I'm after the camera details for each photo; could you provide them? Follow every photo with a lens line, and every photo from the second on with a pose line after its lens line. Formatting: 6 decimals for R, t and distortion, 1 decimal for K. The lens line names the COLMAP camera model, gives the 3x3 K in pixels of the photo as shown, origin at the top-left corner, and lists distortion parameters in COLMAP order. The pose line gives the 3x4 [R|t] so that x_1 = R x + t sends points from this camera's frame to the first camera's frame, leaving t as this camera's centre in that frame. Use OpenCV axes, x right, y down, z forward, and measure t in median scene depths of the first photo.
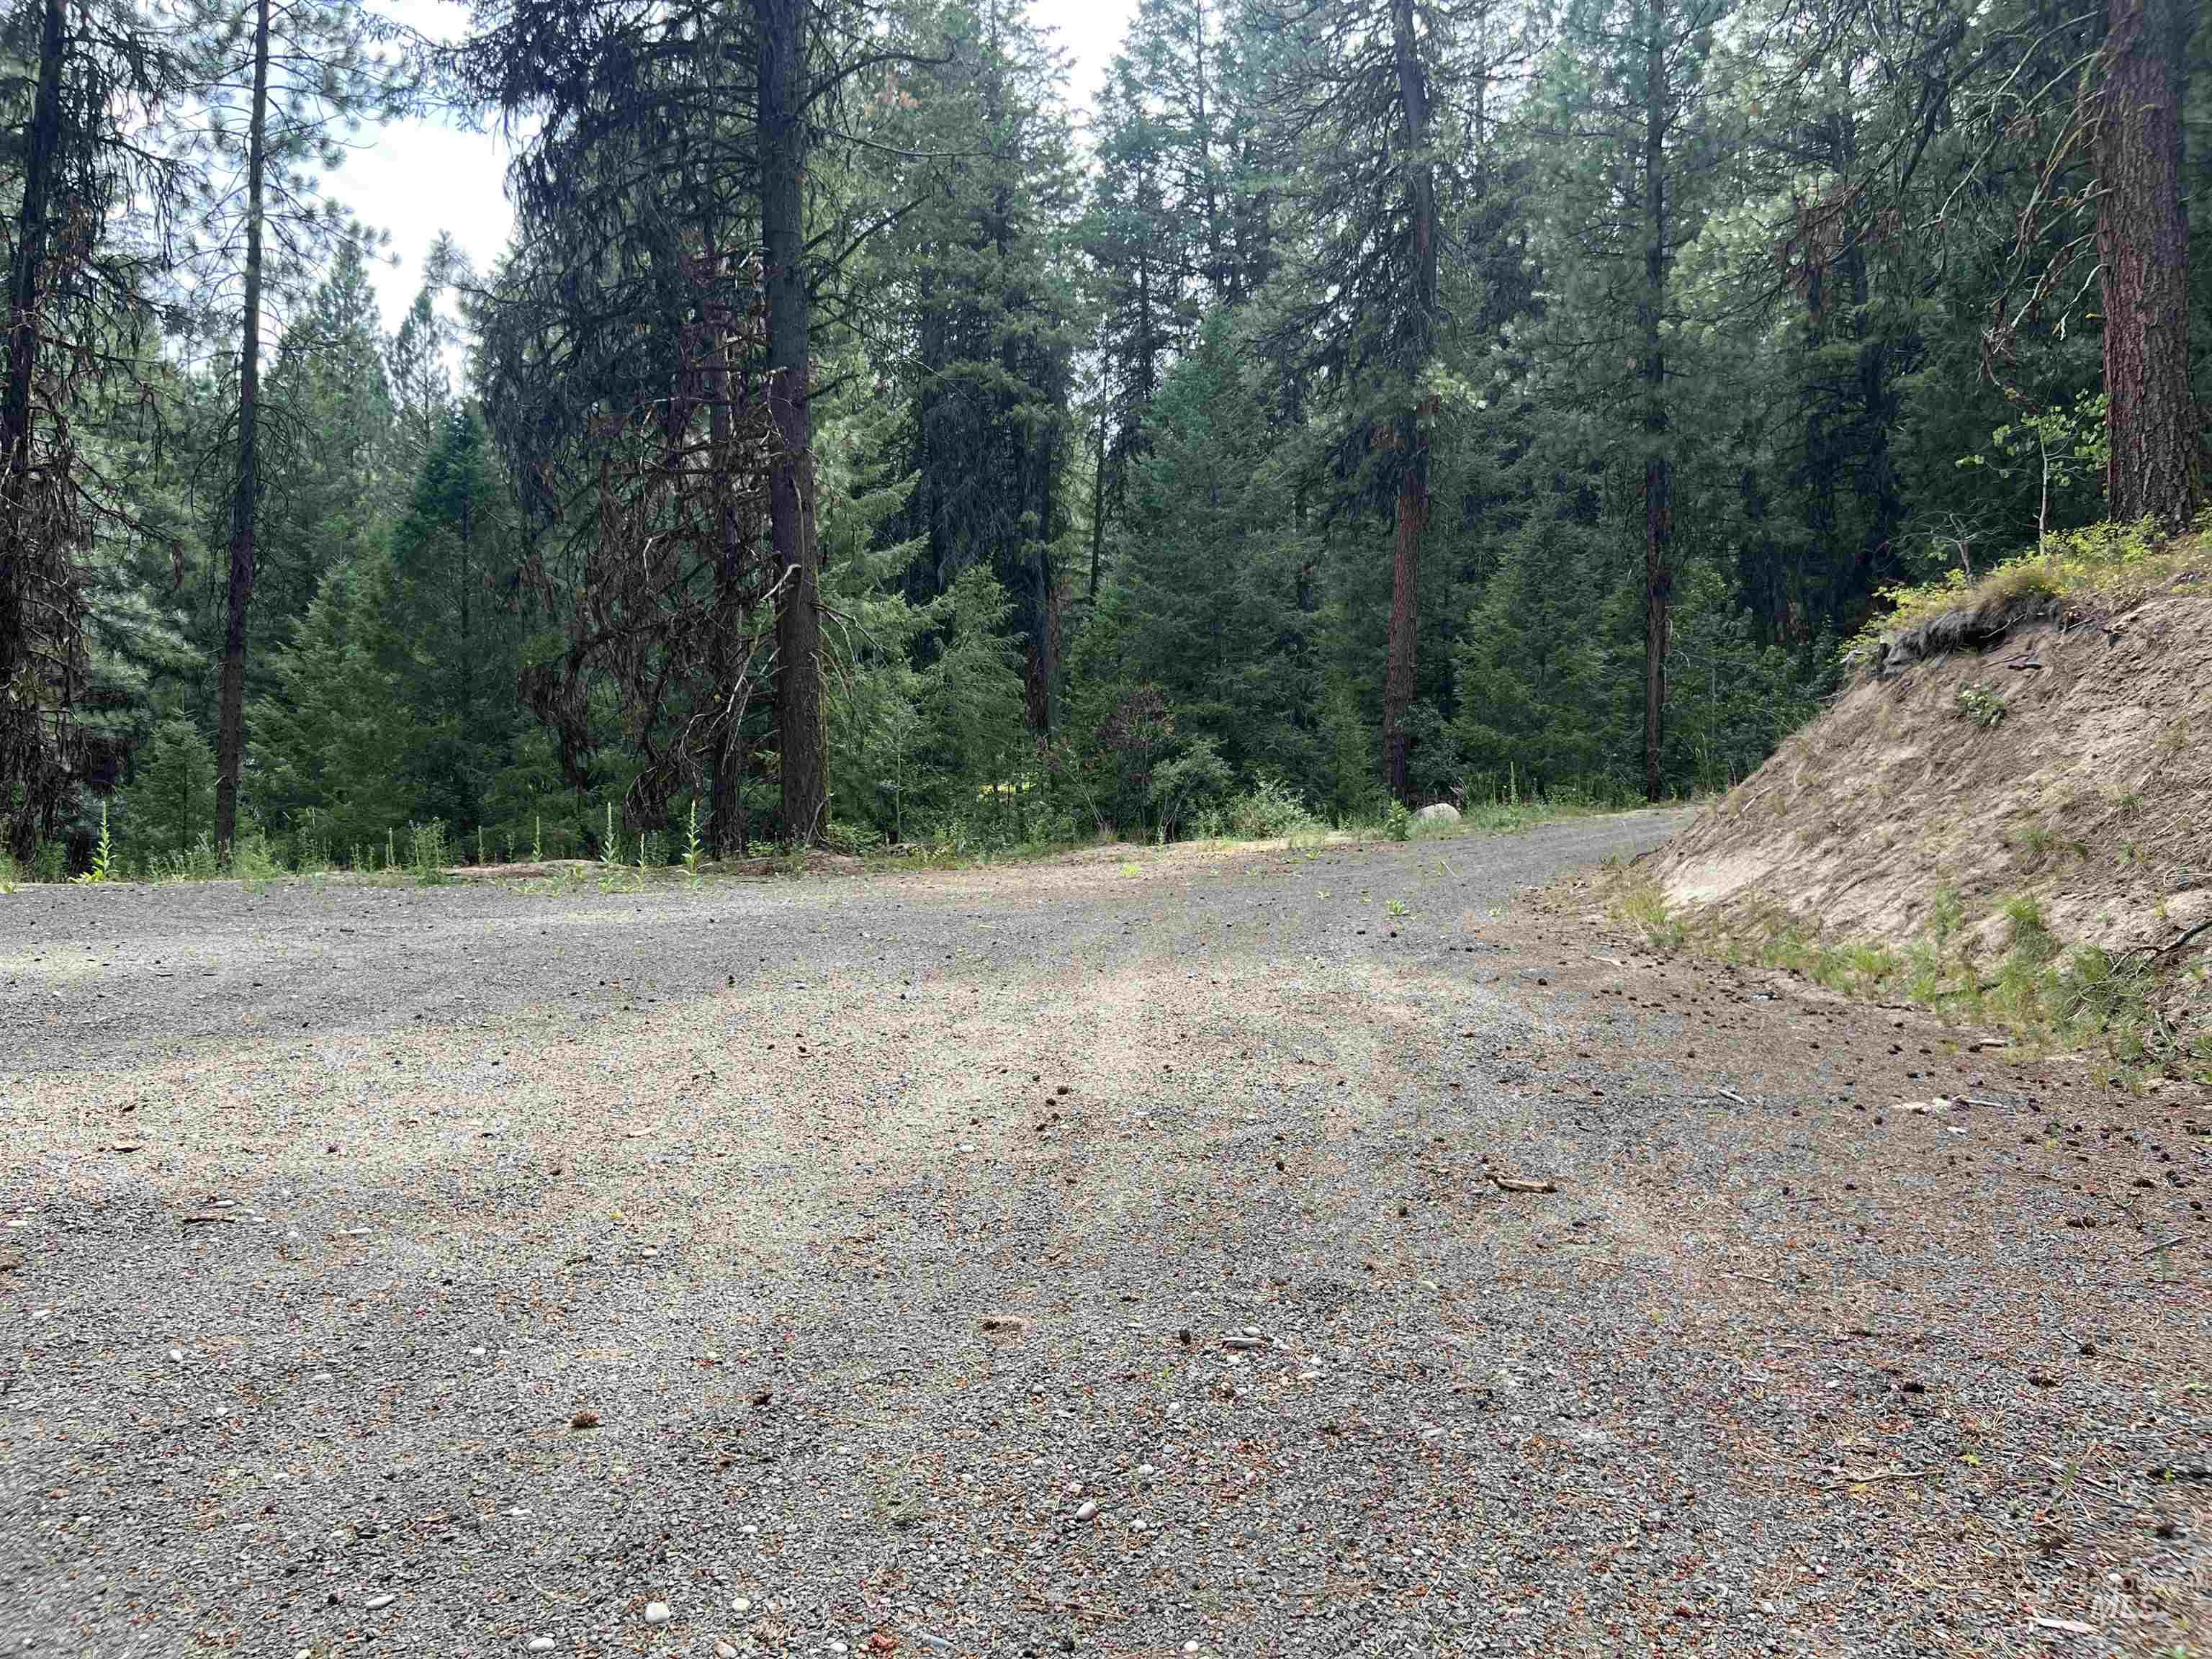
lens RADIAL K [[1682.0, 0, 1083.2], [0, 1682.0, 819.5], [0, 0, 1]] dist [0.001534, -0.009239]
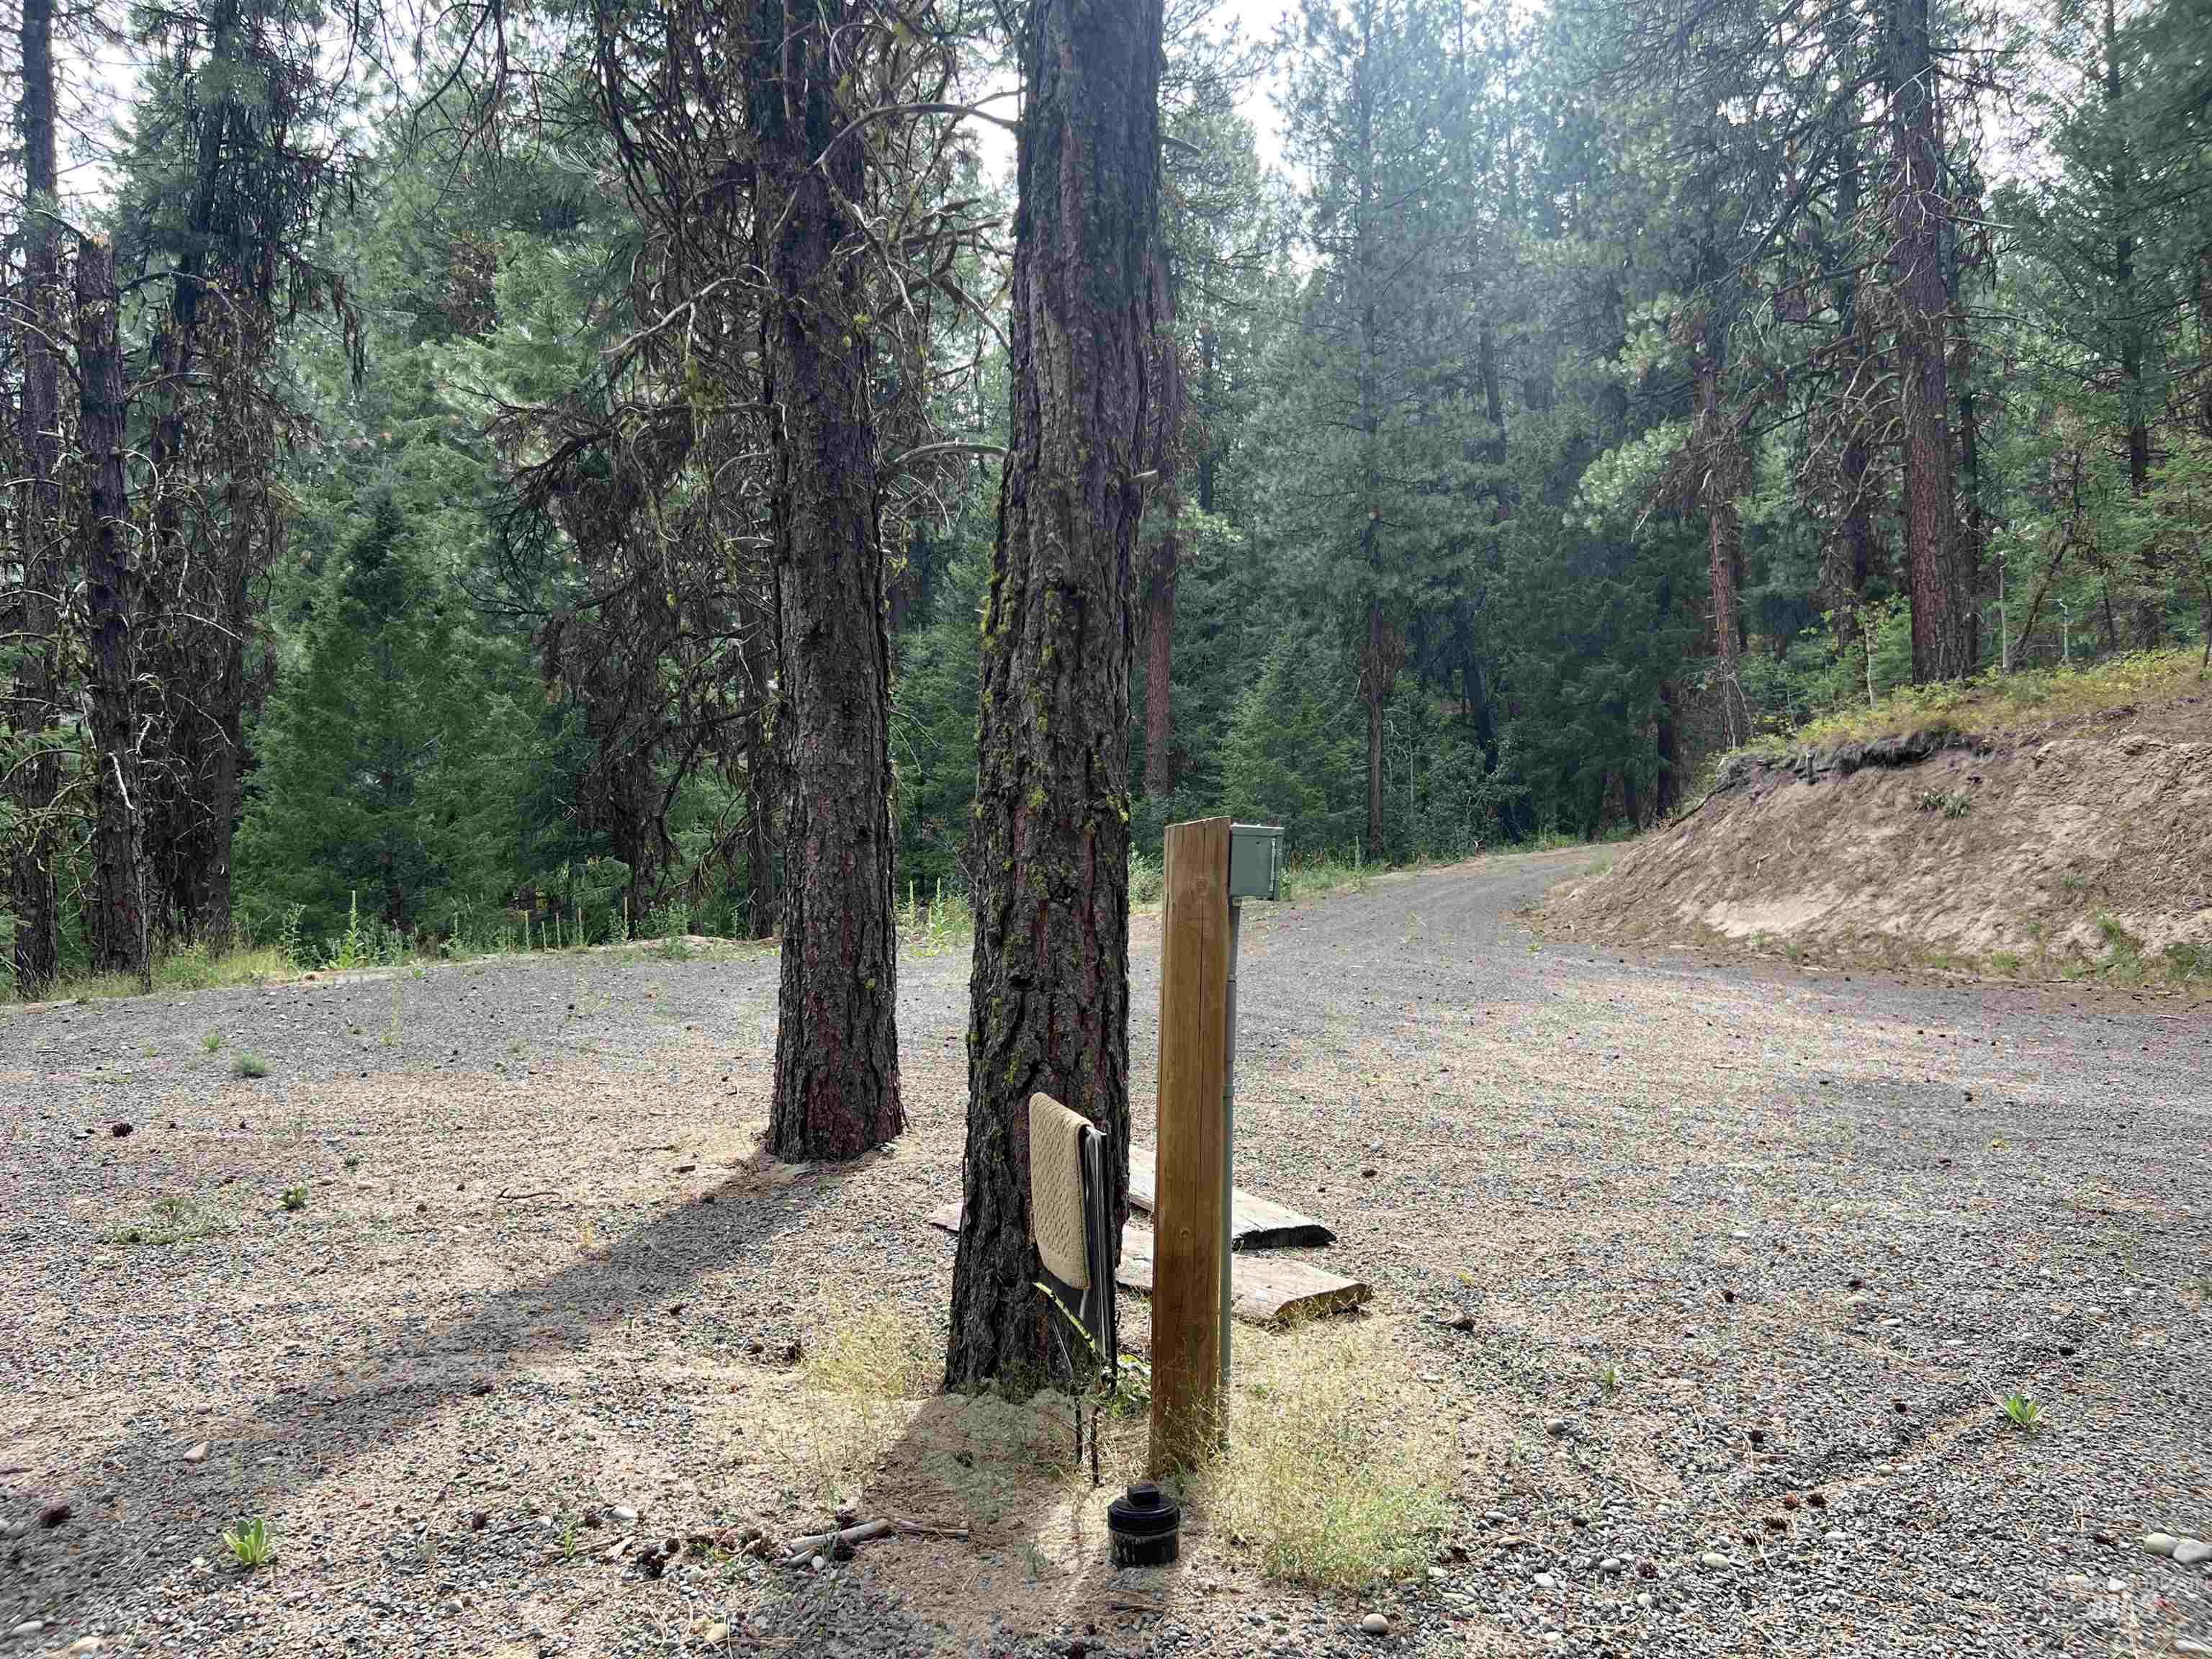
lens RADIAL K [[1682.0, 0, 1083.2], [0, 1682.0, 819.5], [0, 0, 1]] dist [0.001534, -0.009239]
pose [[0.932223, -0.005388, 0.361845, -0.397148], [0.020346, 0.999088, -0.037542, -0.003817], [-0.361313, 0.042360, 0.931482, -0.092909]]
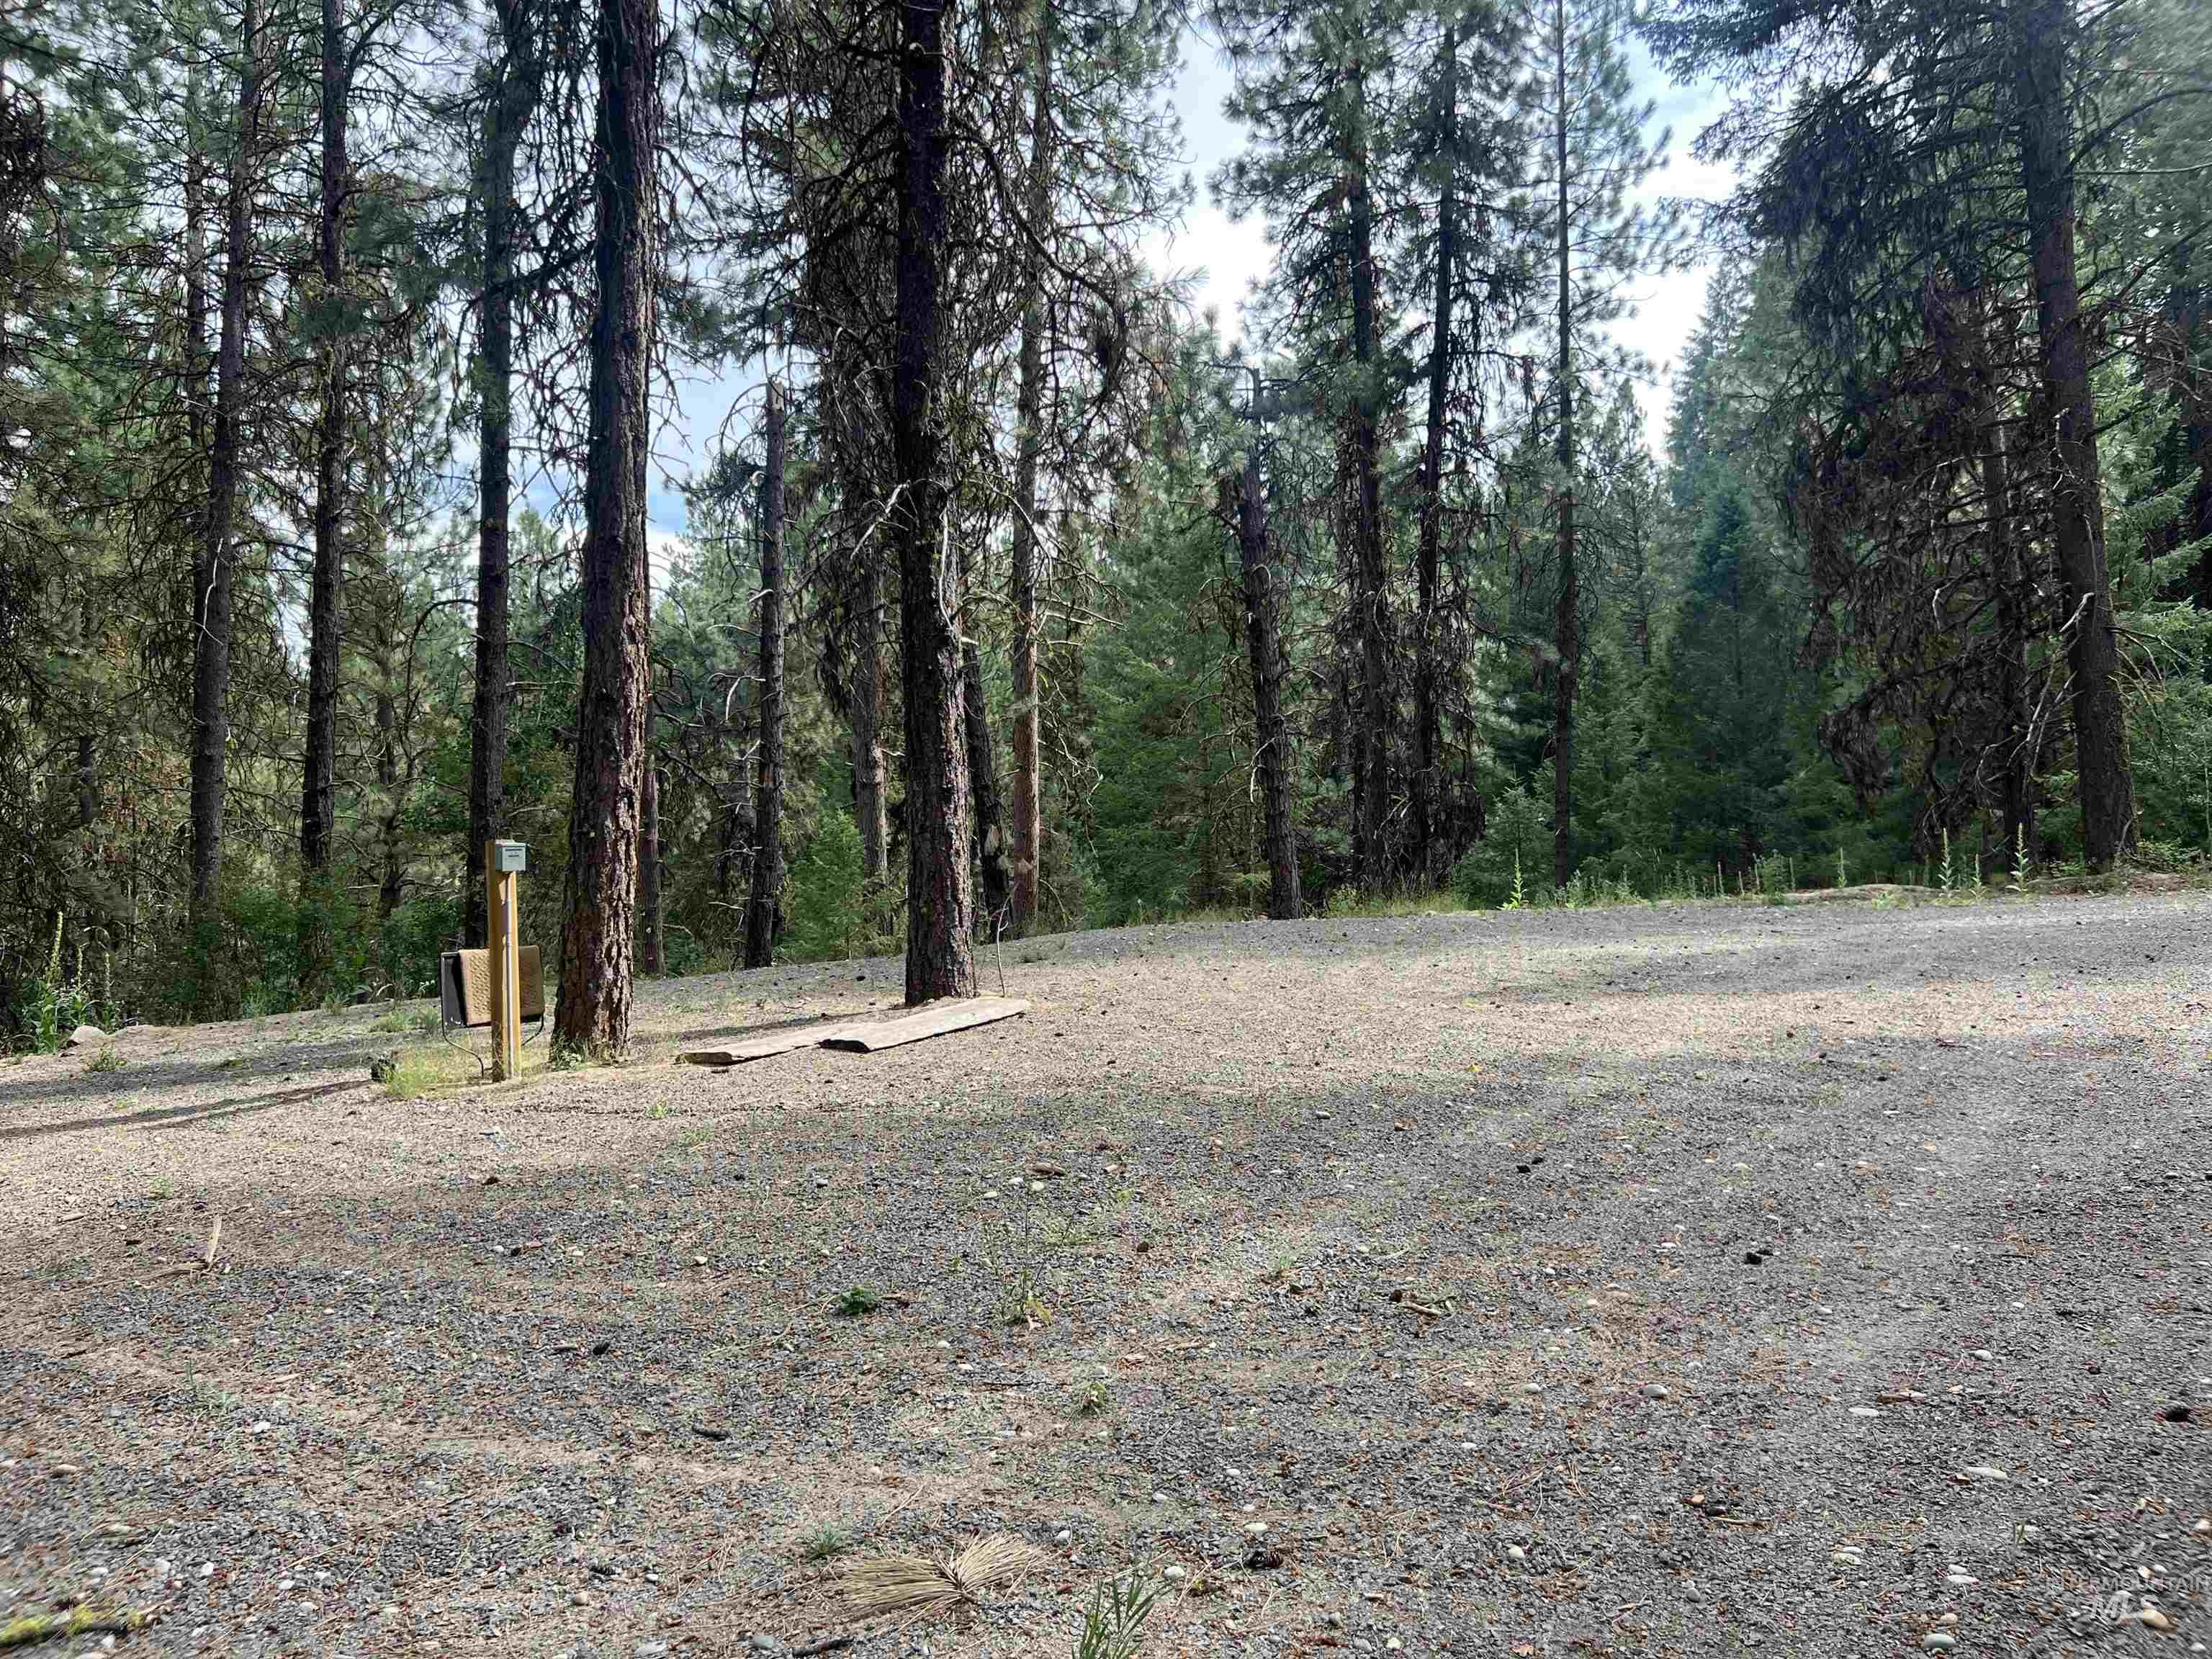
lens RADIAL K [[1682.0, 0, 1083.2], [0, 1682.0, 819.5], [0, 0, 1]] dist [0.001534, -0.009239]
pose [[0.782584, -0.060537, -0.619595, -0.021740], [0.042590, 0.998135, -0.043728, 0.006397], [0.621086, 0.007832, 0.783703, -0.183385]]
